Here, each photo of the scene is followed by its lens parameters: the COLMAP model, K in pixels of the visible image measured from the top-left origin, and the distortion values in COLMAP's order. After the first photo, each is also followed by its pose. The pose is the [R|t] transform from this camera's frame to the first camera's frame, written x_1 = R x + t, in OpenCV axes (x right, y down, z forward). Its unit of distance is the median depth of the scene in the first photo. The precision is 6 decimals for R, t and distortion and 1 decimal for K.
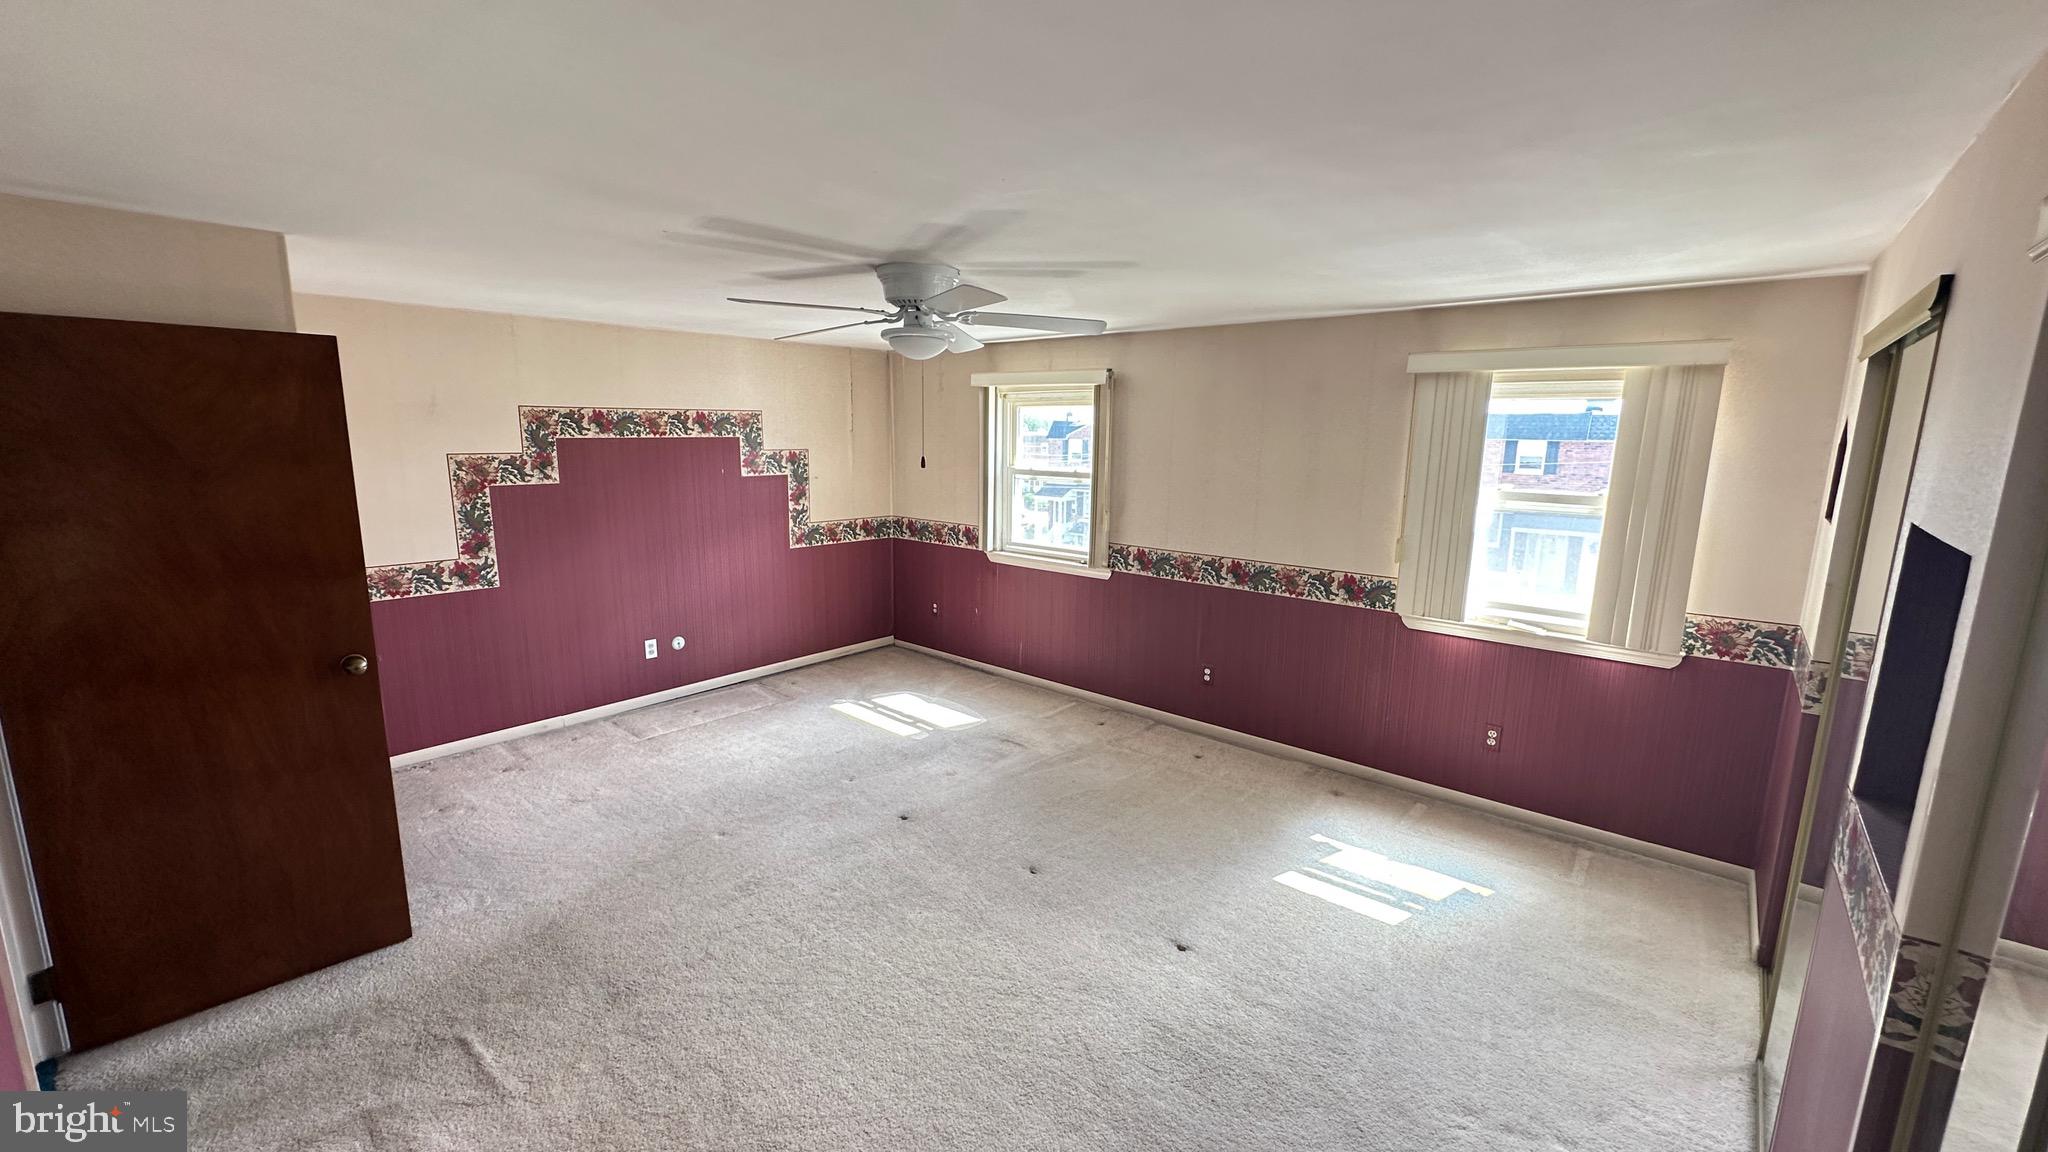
lens RADIAL K [[822.1, 0, 1024.6], [0, 822.1, 579.8], [0, 0, 1]] dist [0.000335, 0.000324]
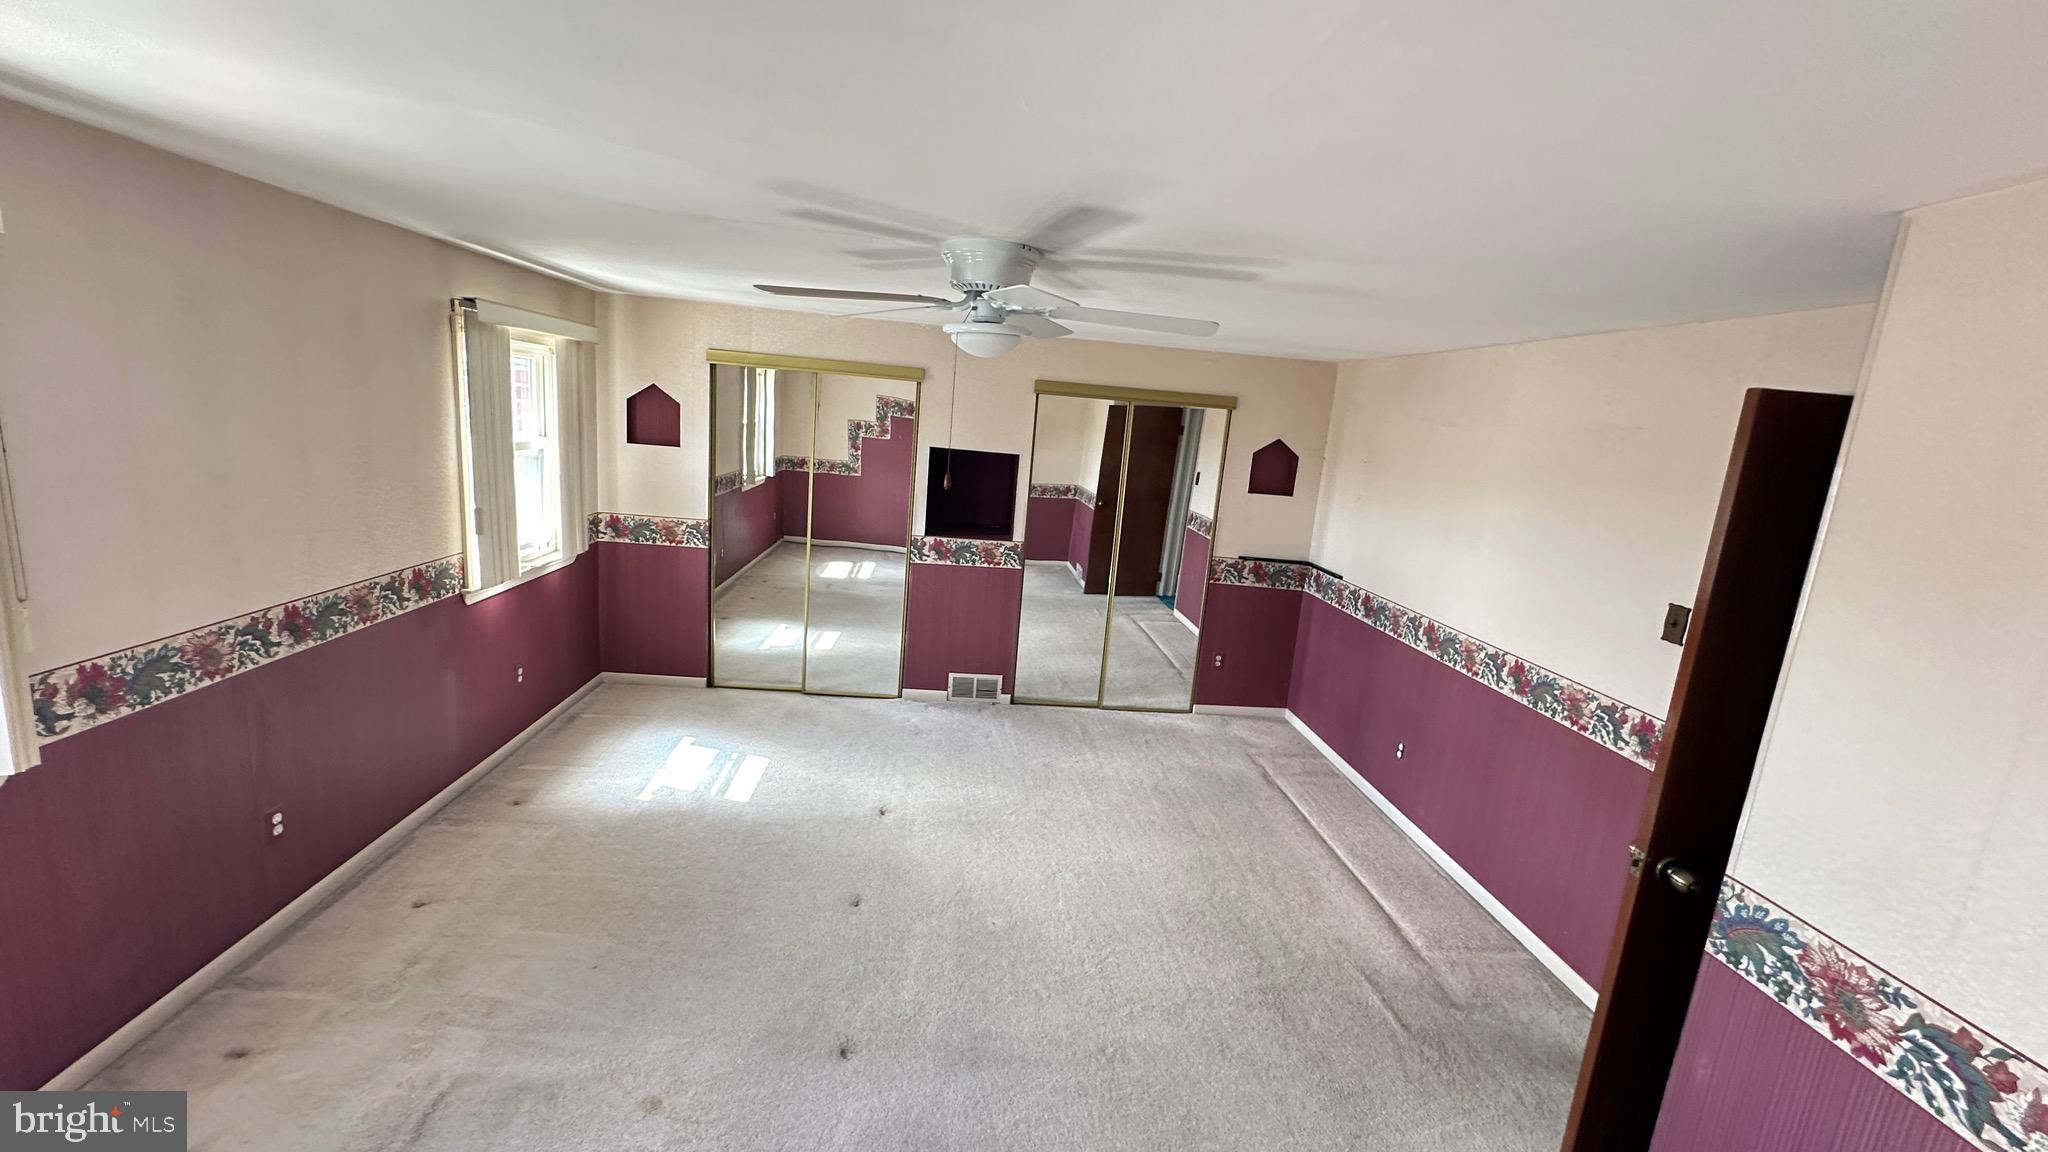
lens RADIAL K [[822.1, 0, 1023.3], [0, 822.1, 574.8], [0, 0, 1]] dist [0.000335, 0.000324]
pose [[-0.710840, -0.202783, 0.673488, -0.536398], [0.038086, 0.945035, 0.324743, -0.230545], [-0.702322, 0.256490, -0.664045, 1.111577]]
